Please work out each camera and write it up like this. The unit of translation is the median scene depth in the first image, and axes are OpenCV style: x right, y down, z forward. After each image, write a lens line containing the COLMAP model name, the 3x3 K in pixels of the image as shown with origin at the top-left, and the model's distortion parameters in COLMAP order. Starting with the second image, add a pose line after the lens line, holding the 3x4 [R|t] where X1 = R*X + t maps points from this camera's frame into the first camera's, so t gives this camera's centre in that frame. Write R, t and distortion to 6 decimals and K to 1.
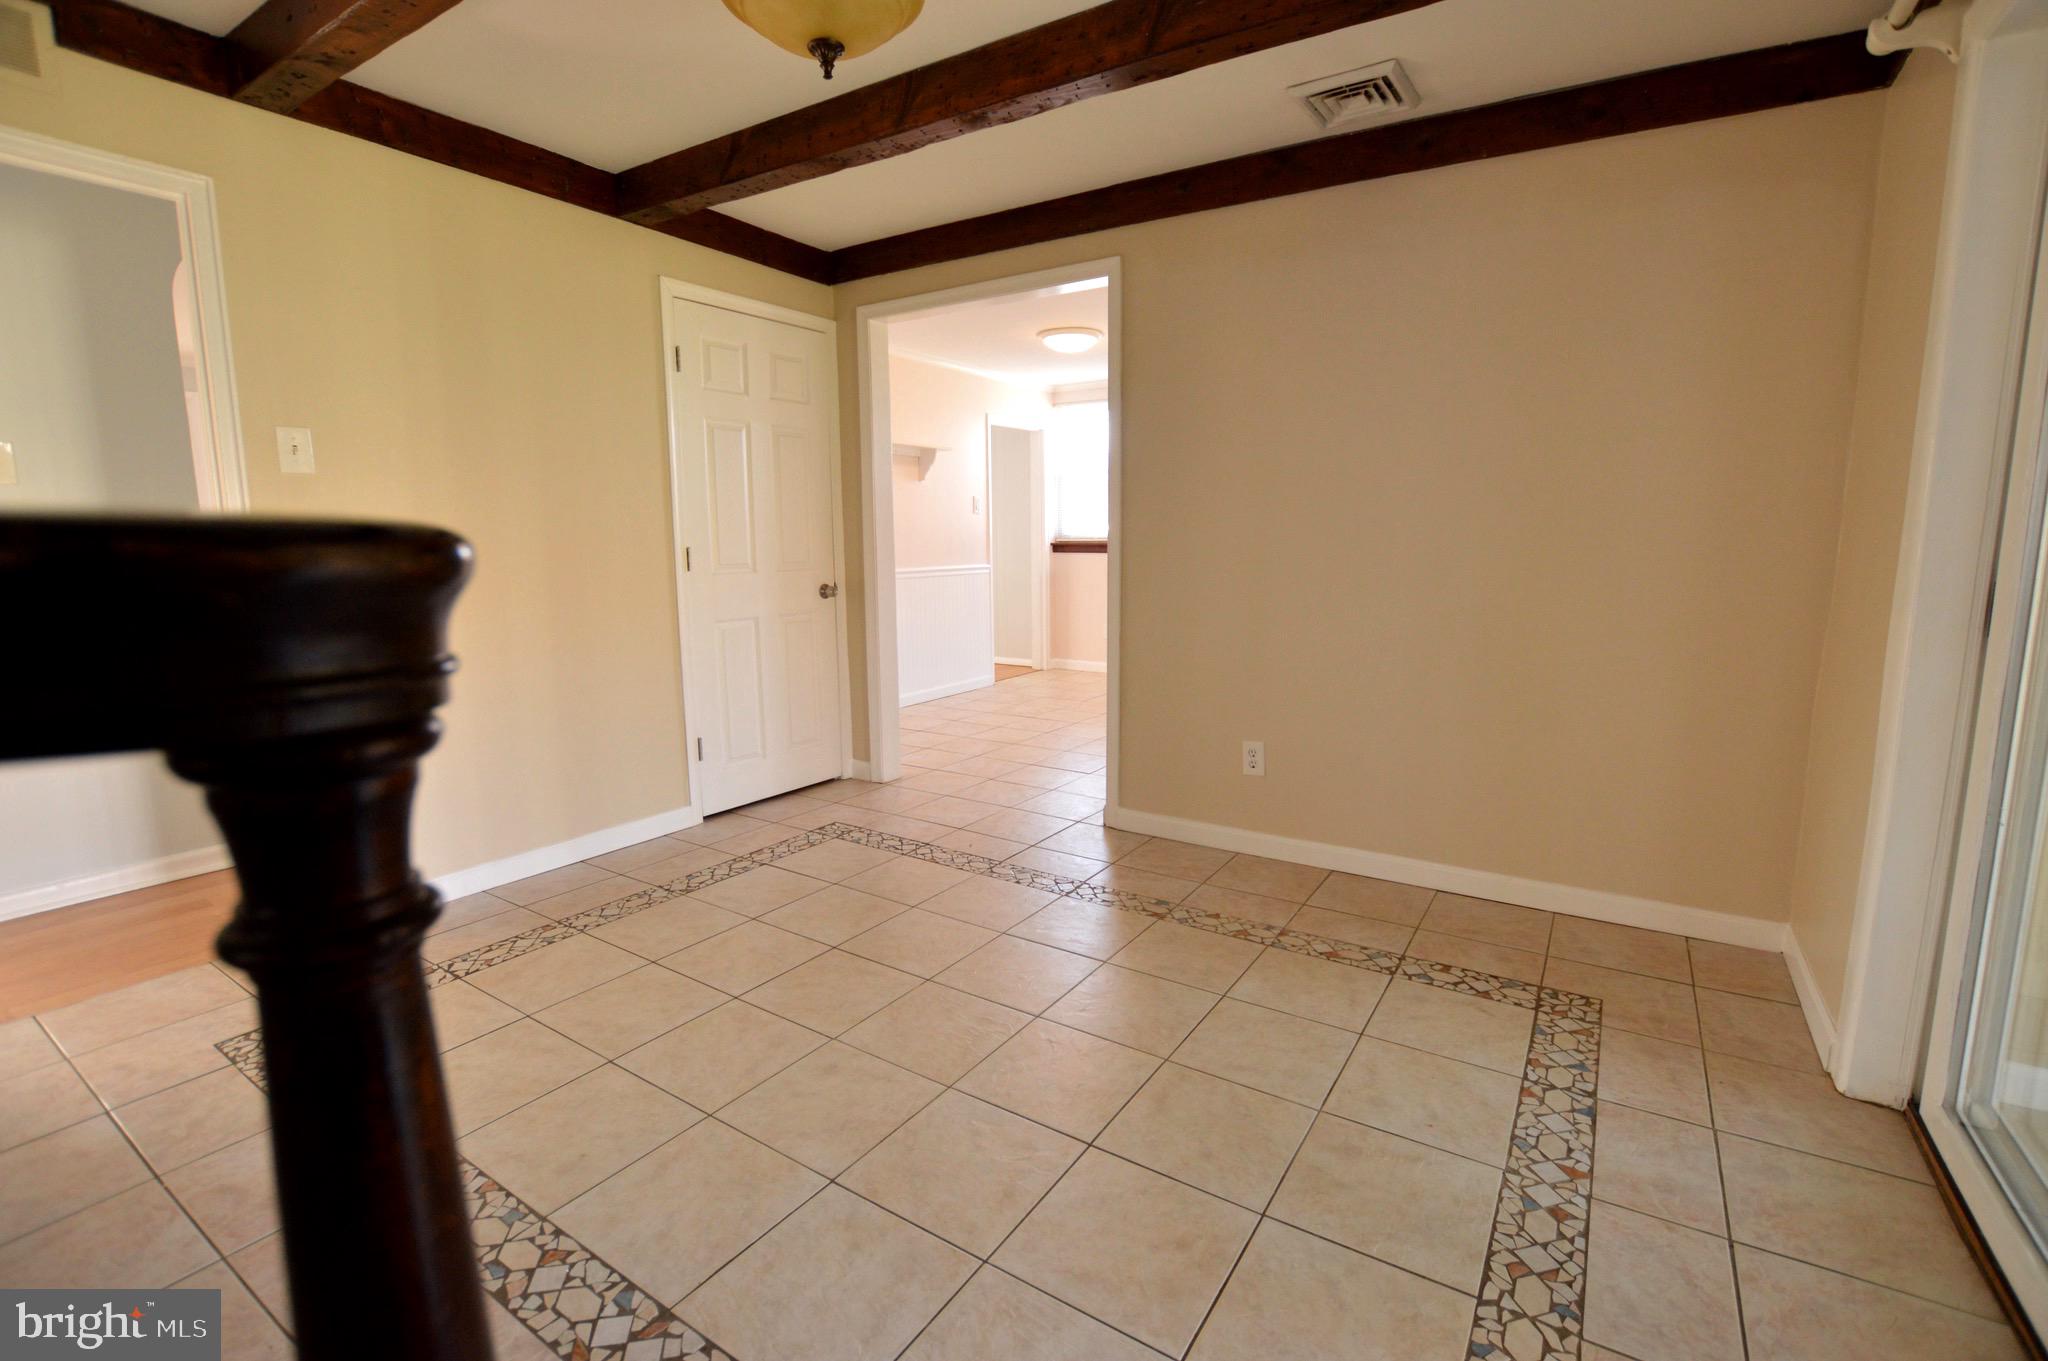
lens RADIAL K [[919.5, 0, 1044.5], [0, 919.5, 679.8], [0, 0, 1]] dist [-0.035603, 0.006142]
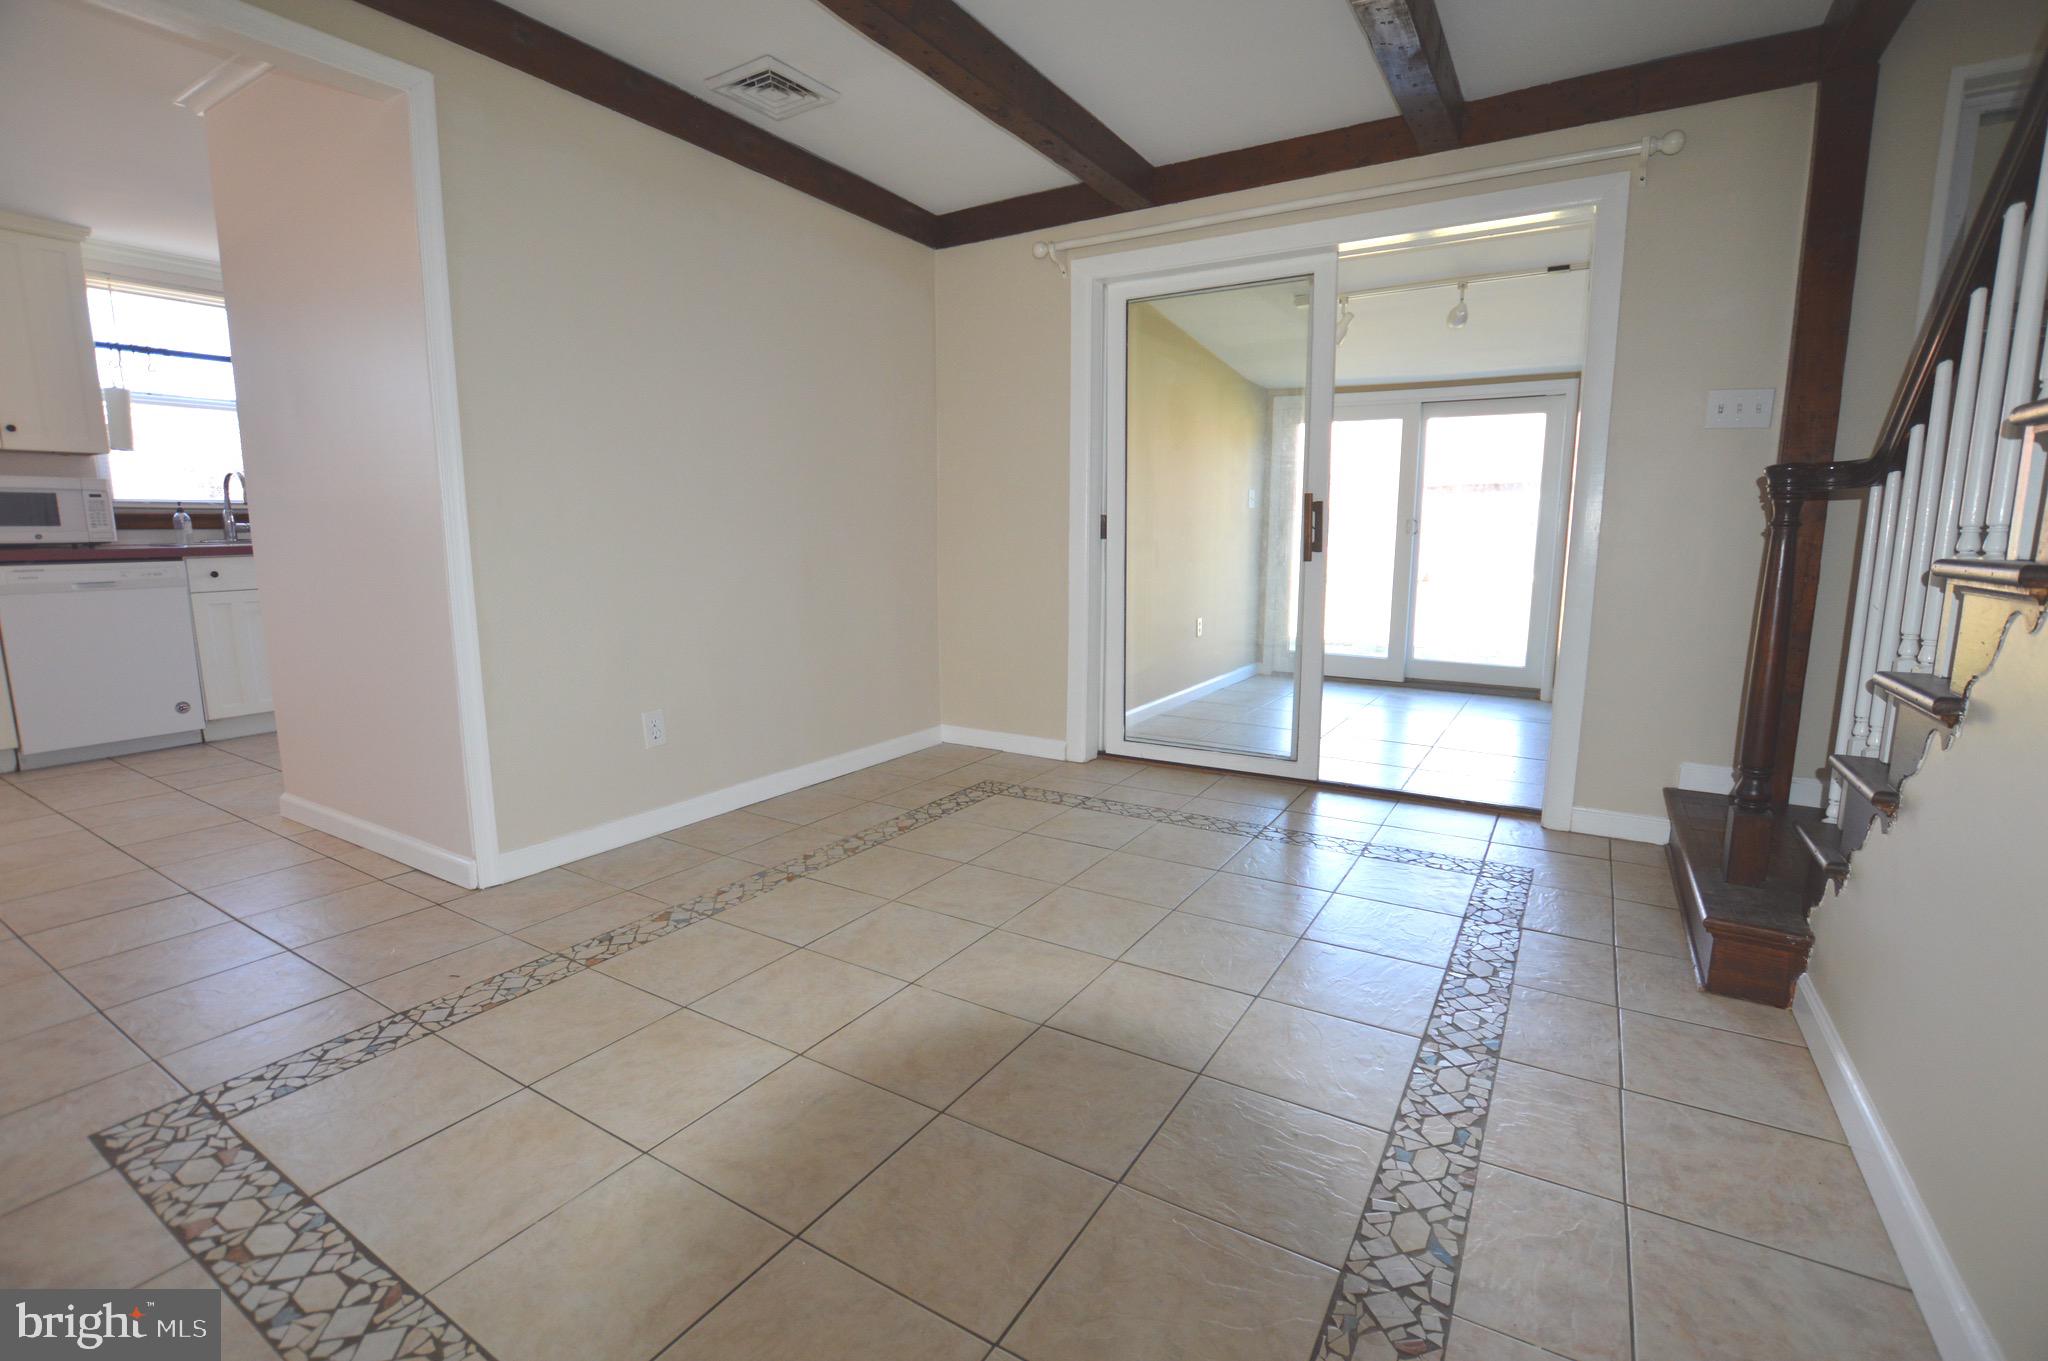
lens RADIAL K [[919.6, 0, 1039.1], [0, 919.6, 673.7], [0, 0, 1]] dist [-0.032954, 0.007003]
pose [[-0.031290, -0.150260, 0.988151, -0.795492], [0.155242, 0.975907, 0.153314, -0.057233], [-0.987381, 0.158200, -0.007209, 0.717384]]
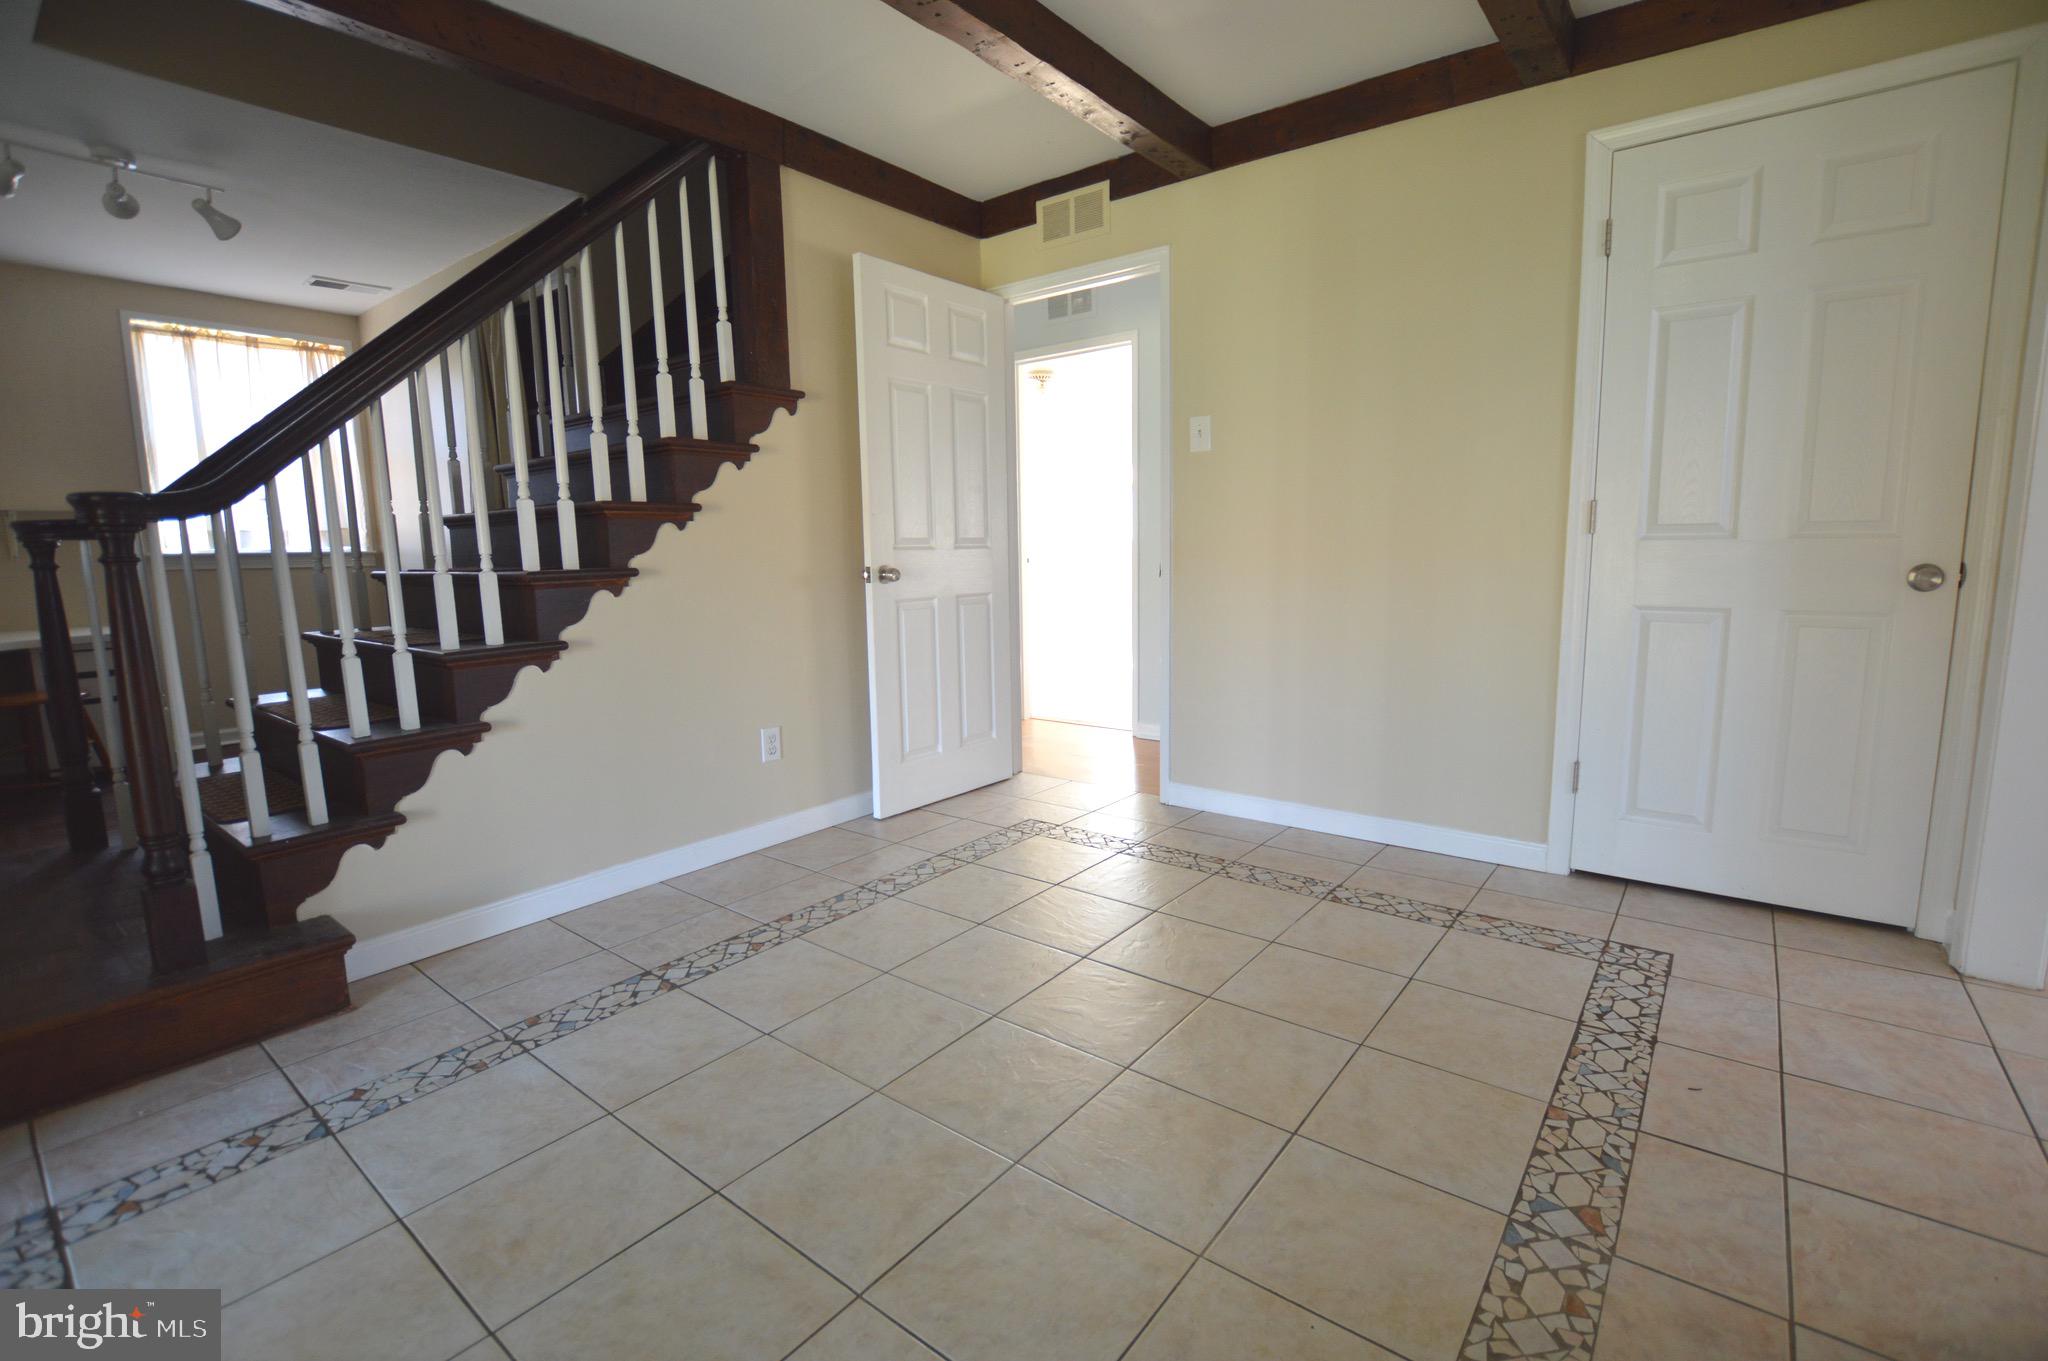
lens RADIAL K [[905.5, 0, 1024.0], [0, 905.5, 680.5], [0, 0, 1]] dist [-0.033251, 0.000176]
pose [[-0.101820, 0.152918, -0.982980, 0.469308], [-0.134425, 0.976937, 0.165902, -0.077077], [0.985679, 0.149029, -0.078916, 0.790437]]
